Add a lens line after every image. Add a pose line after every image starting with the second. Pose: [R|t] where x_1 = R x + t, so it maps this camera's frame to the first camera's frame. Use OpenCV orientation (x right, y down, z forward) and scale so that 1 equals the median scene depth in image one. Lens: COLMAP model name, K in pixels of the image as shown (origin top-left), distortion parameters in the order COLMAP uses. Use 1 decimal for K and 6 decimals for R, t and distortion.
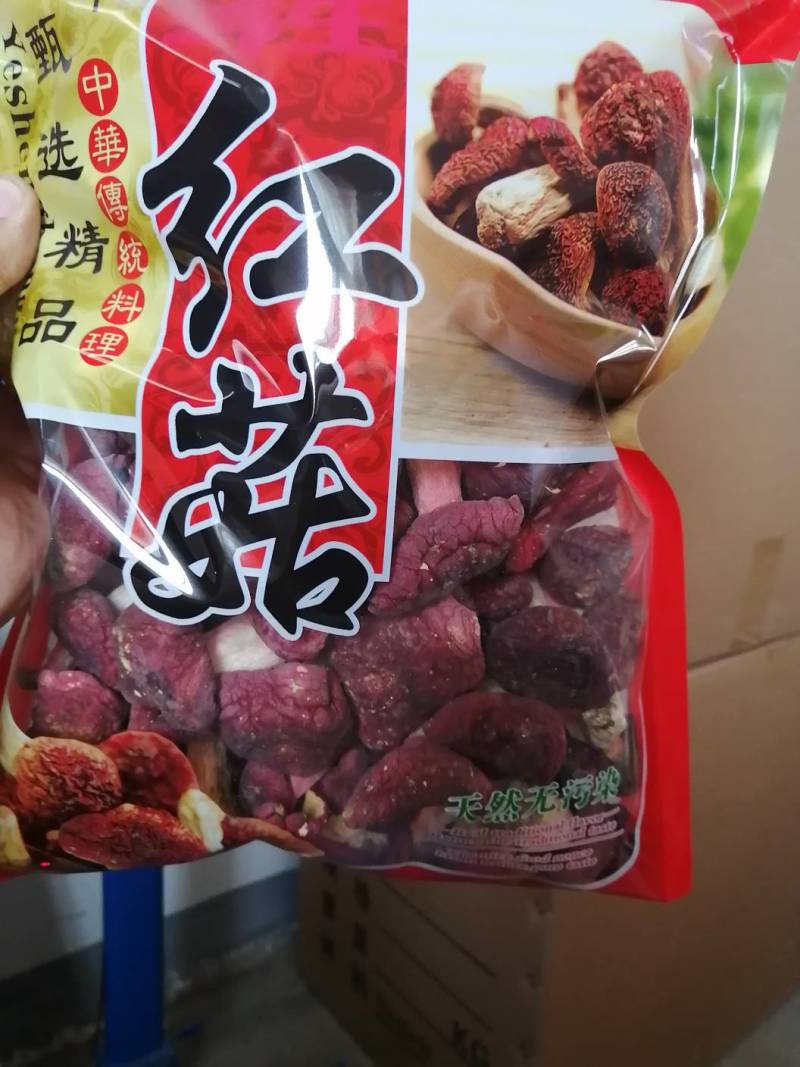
lens RADIAL K [[768.3, 0, 396.8], [0, 768.3, 531.6], [0, 0, 1]] dist [-0.032394, 0.038845]
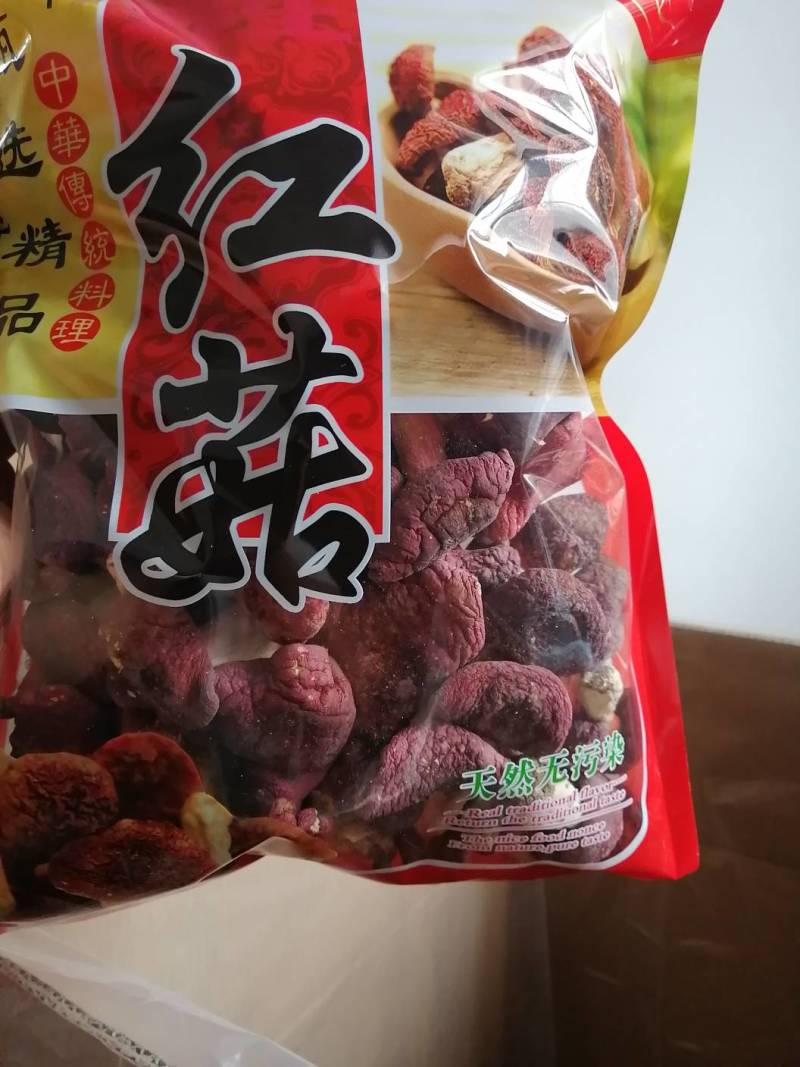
lens RADIAL K [[768.3, 0, 396.8], [0, 768.3, 531.6], [0, 0, 1]] dist [-0.032394, 0.038845]
pose [[0.991728, -0.088553, 0.092921, -0.089402], [0.096280, 0.991950, -0.082257, 0.131223], [-0.084889, 0.090523, 0.992270, 0.015885]]
